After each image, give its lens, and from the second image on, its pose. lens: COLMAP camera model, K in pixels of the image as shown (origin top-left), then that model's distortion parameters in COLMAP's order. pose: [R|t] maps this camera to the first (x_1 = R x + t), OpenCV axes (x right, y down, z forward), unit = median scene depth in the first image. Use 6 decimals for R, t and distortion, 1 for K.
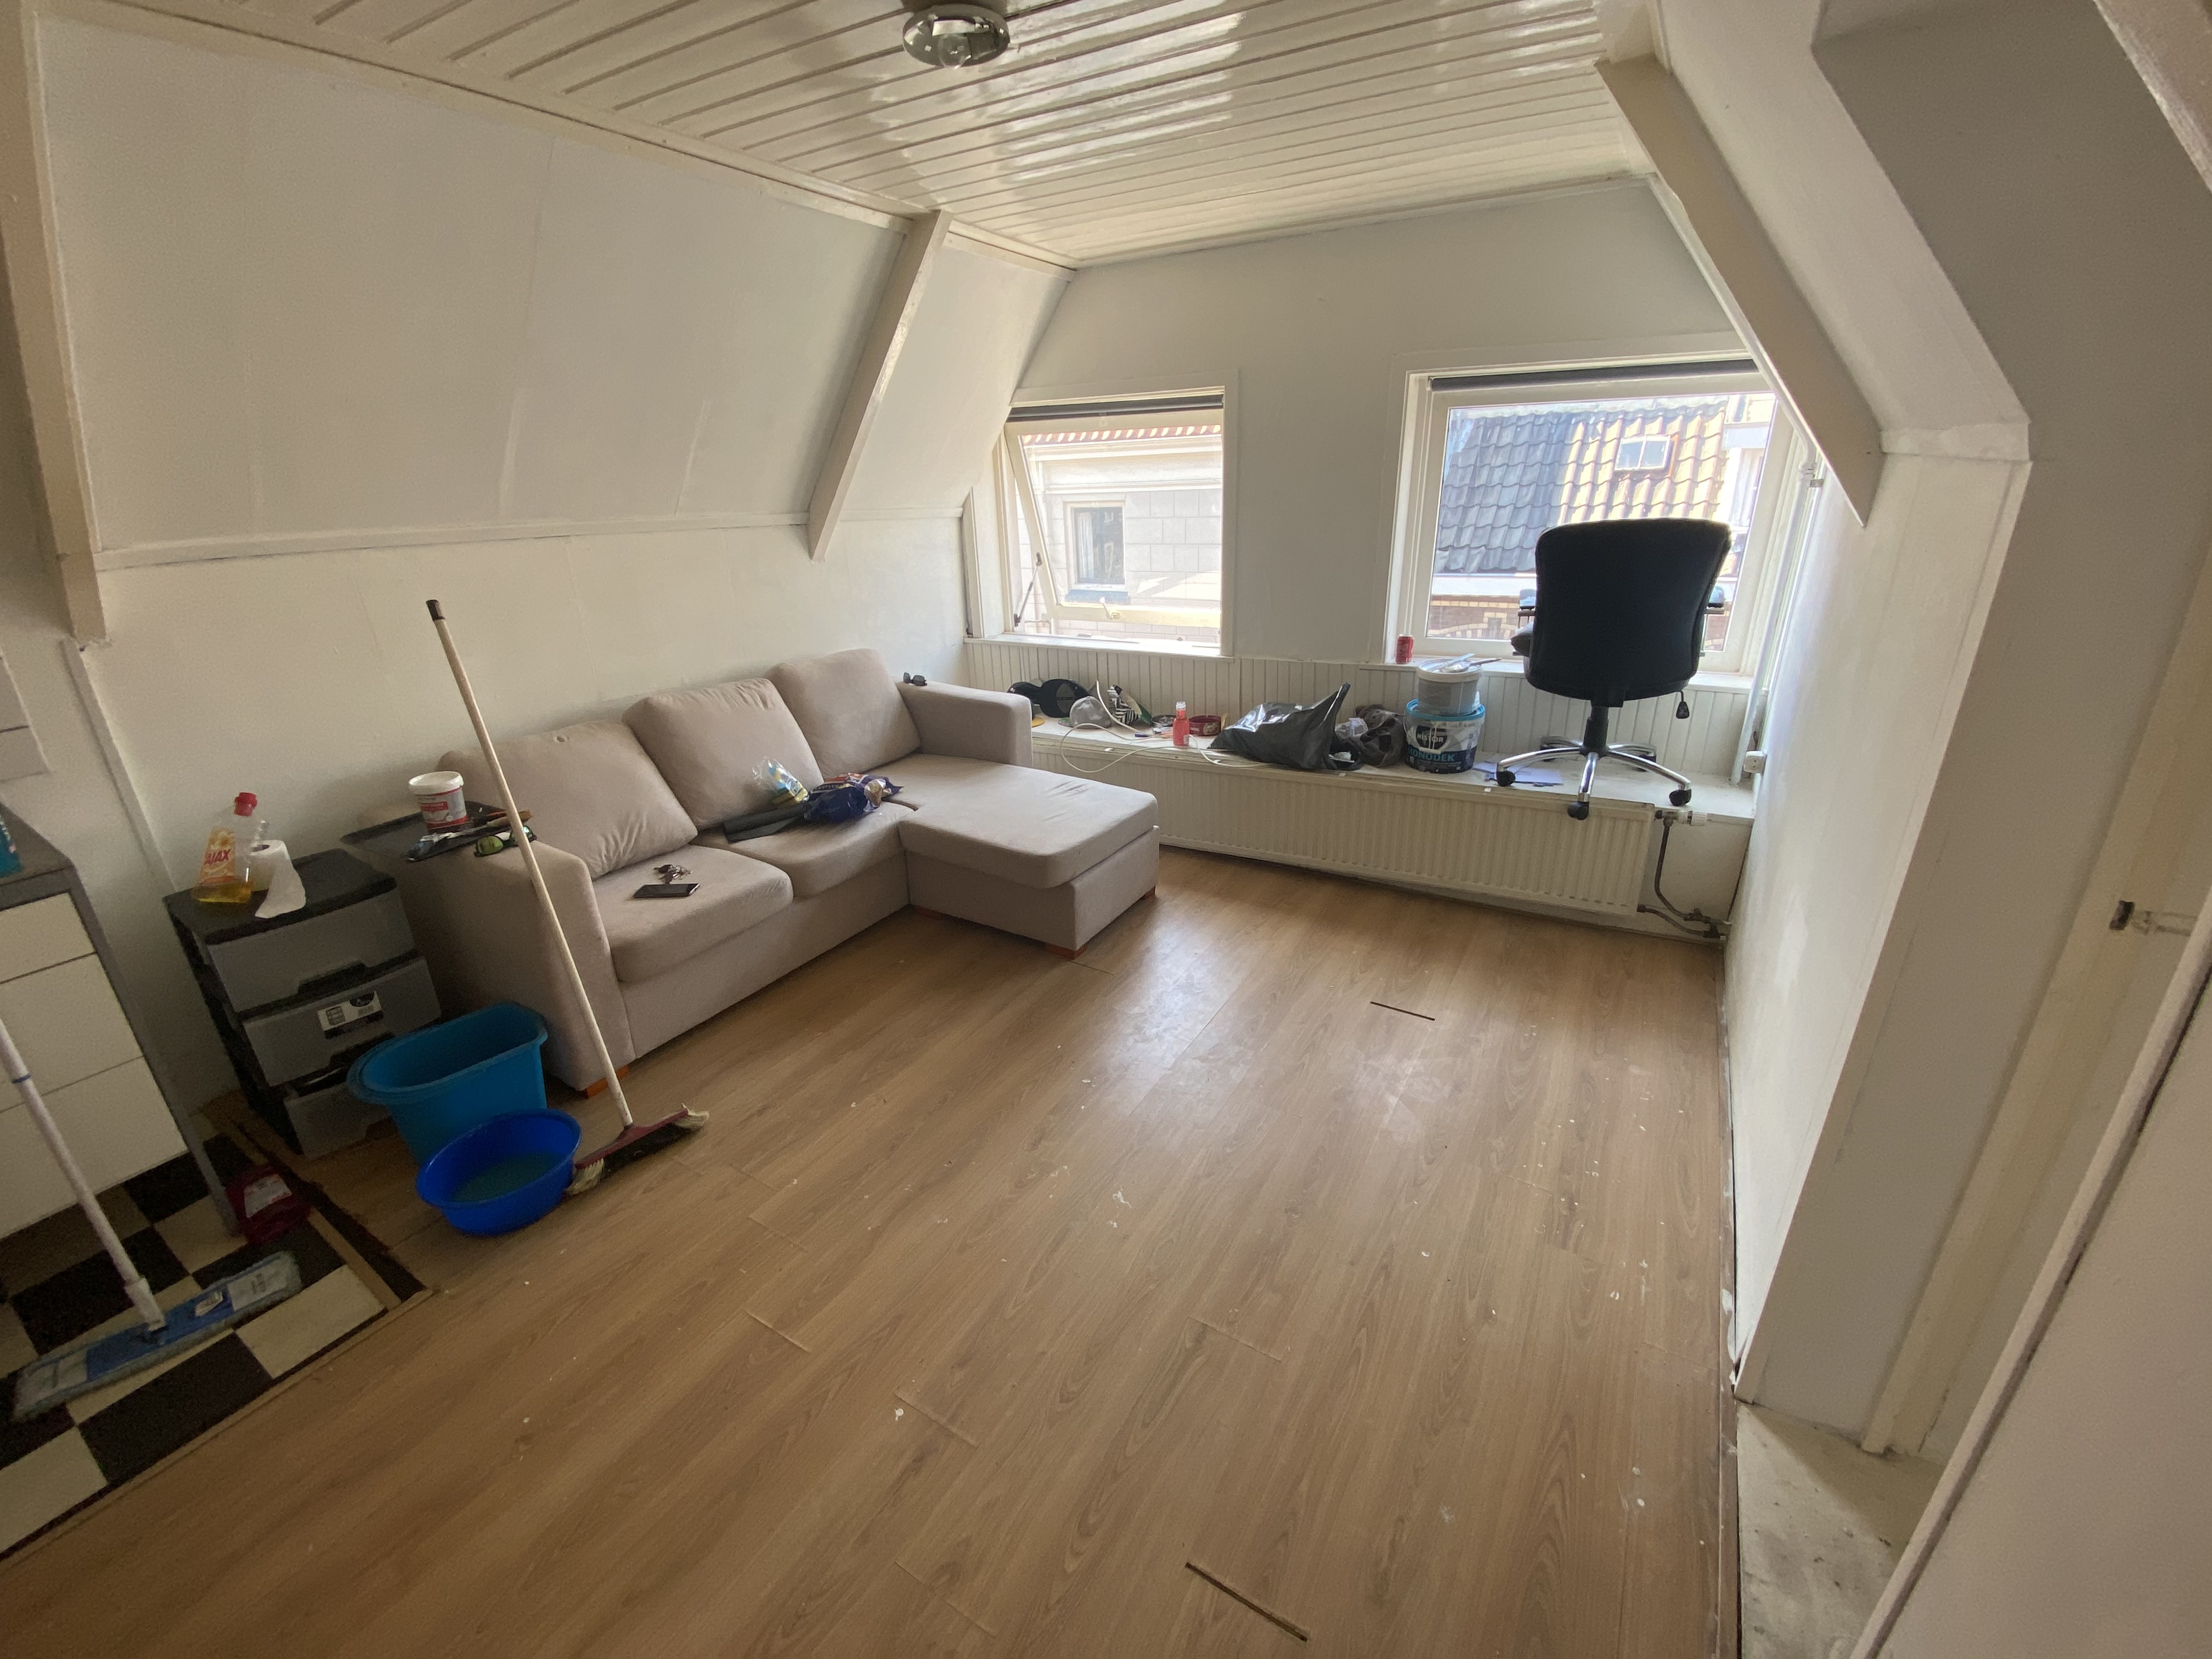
lens RADIAL K [[965.1, 0, 1106.0], [0, 965.1, 829.5], [0, 0, 1]] dist [-0.000491, -0.000122]
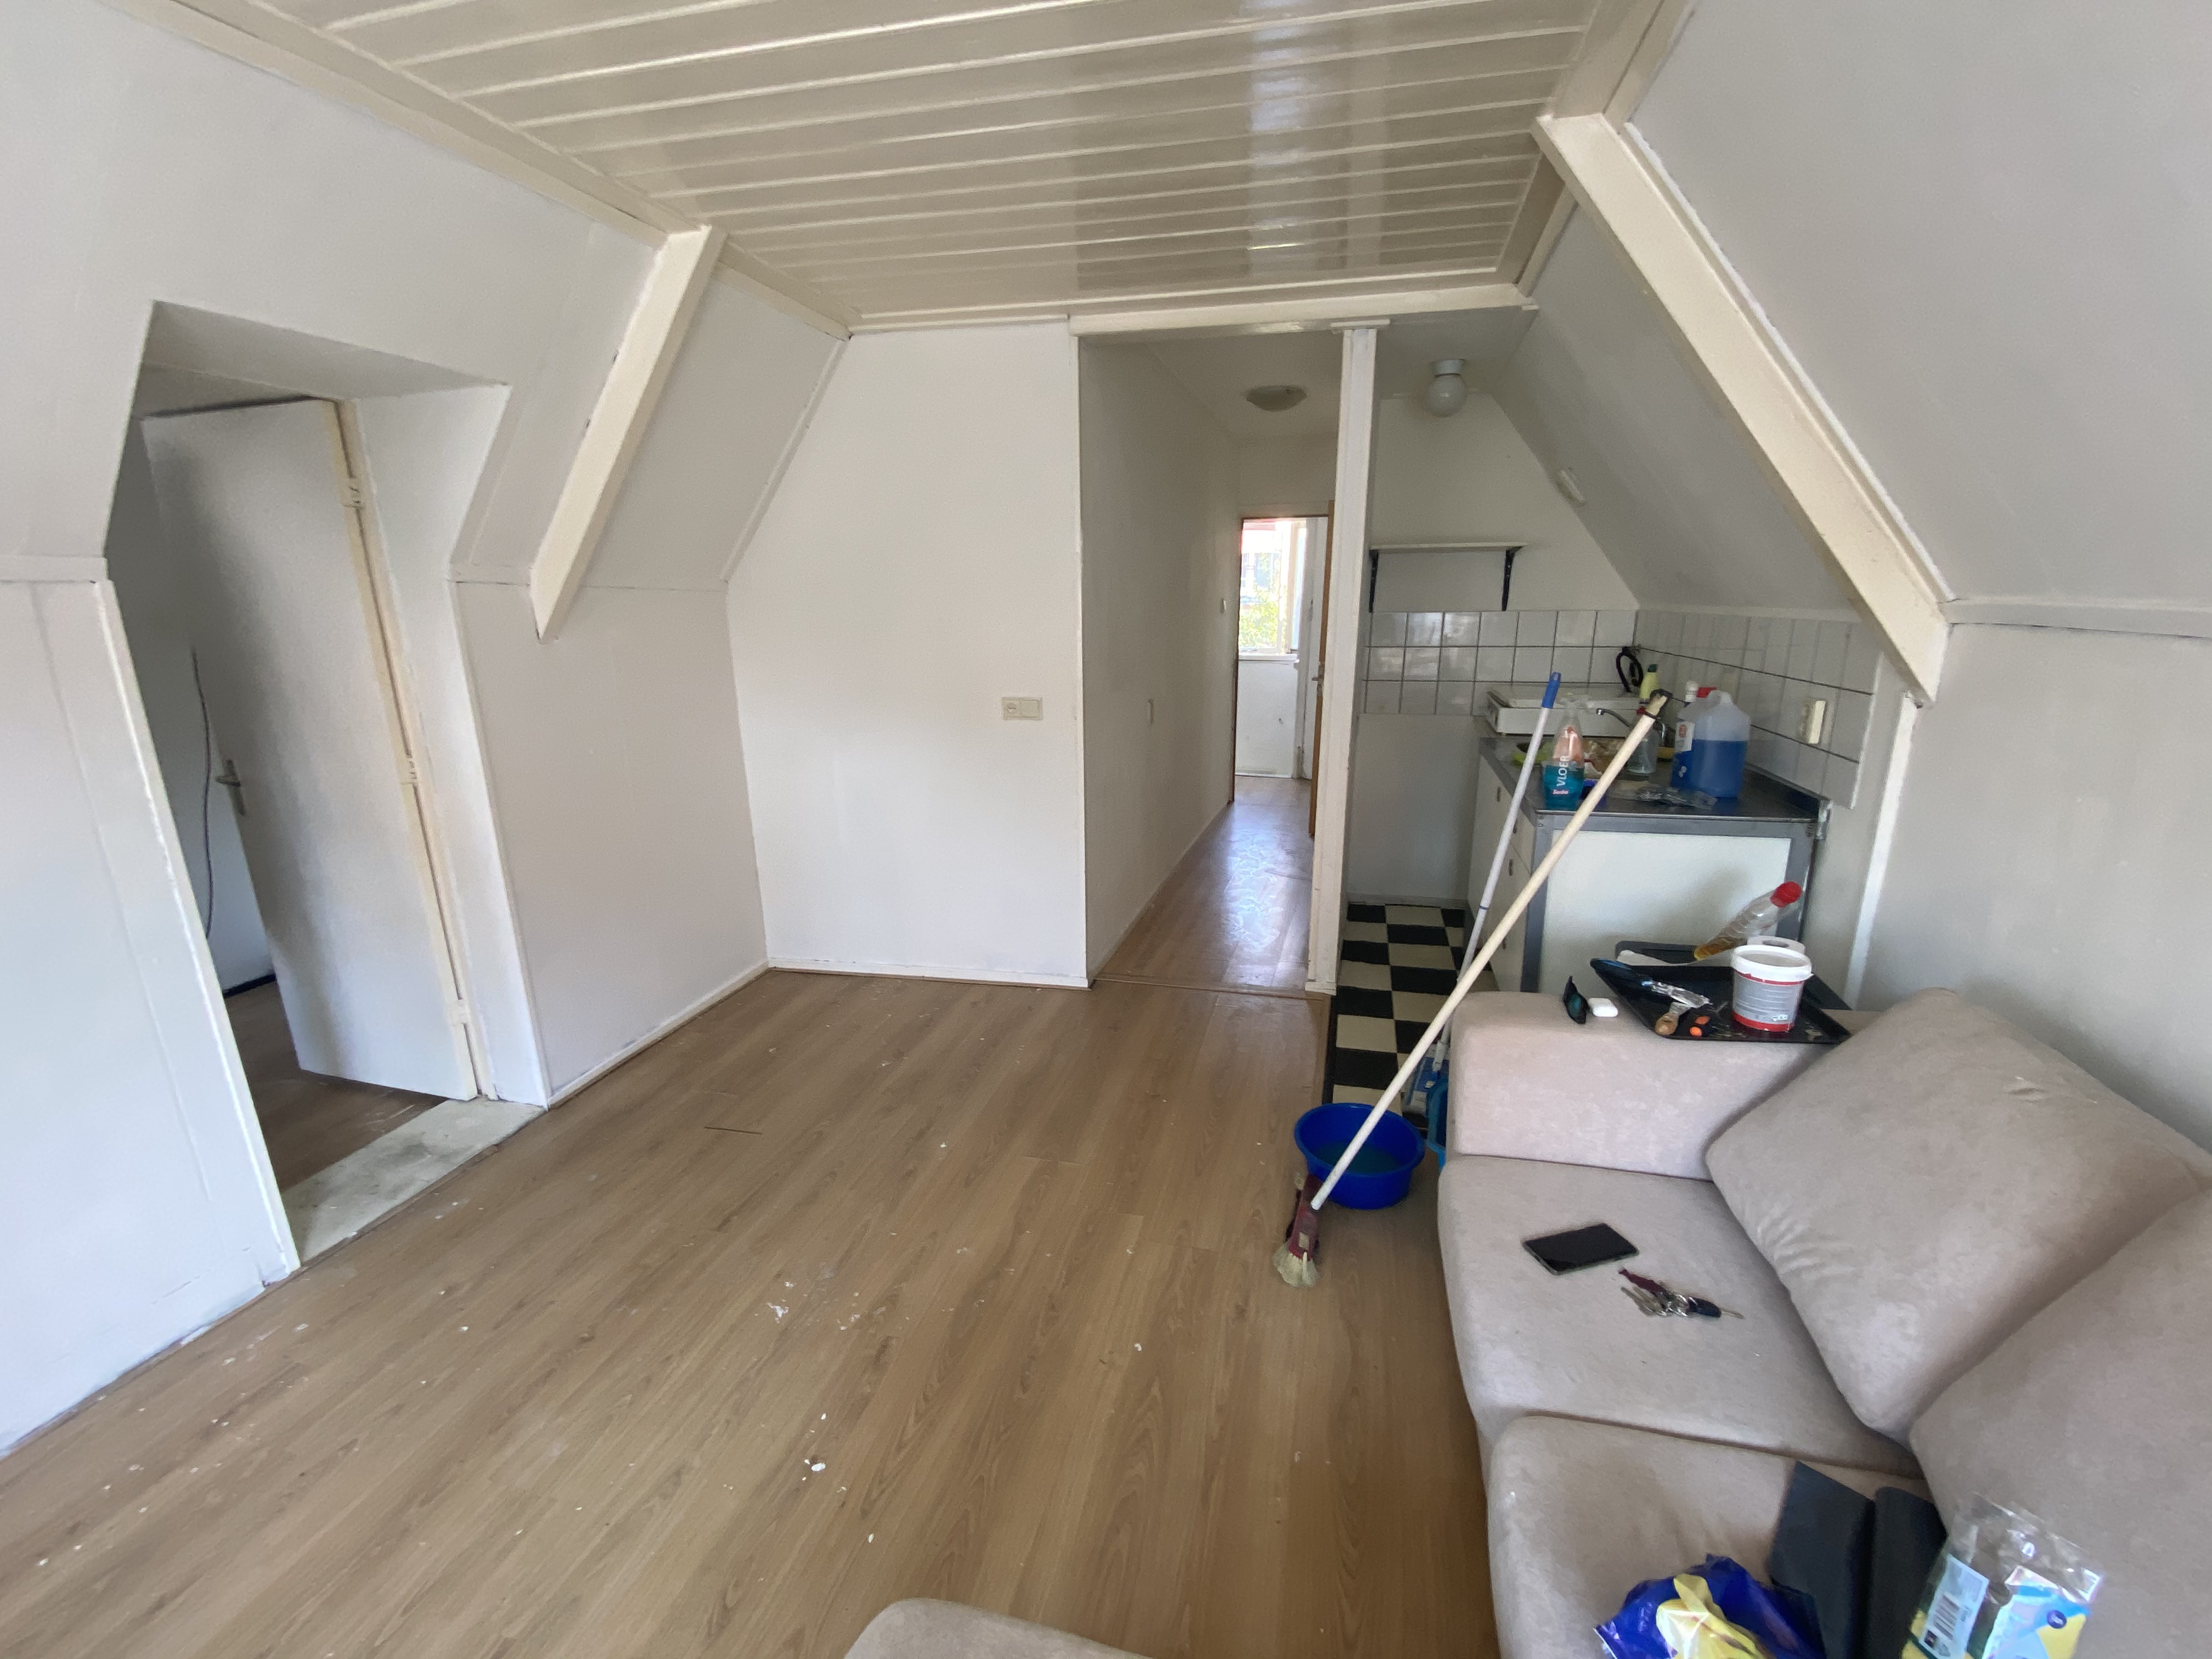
lens RADIAL K [[965.1, 0, 1106.0], [0, 965.1, 829.5], [0, 0, 1]] dist [-0.000491, -0.000122]
pose [[-0.963401, 0.100407, -0.248550, -0.107711], [-0.060019, 0.822867, 0.565056, -0.570162], [0.261259, 0.559293, -0.786724, 1.626186]]
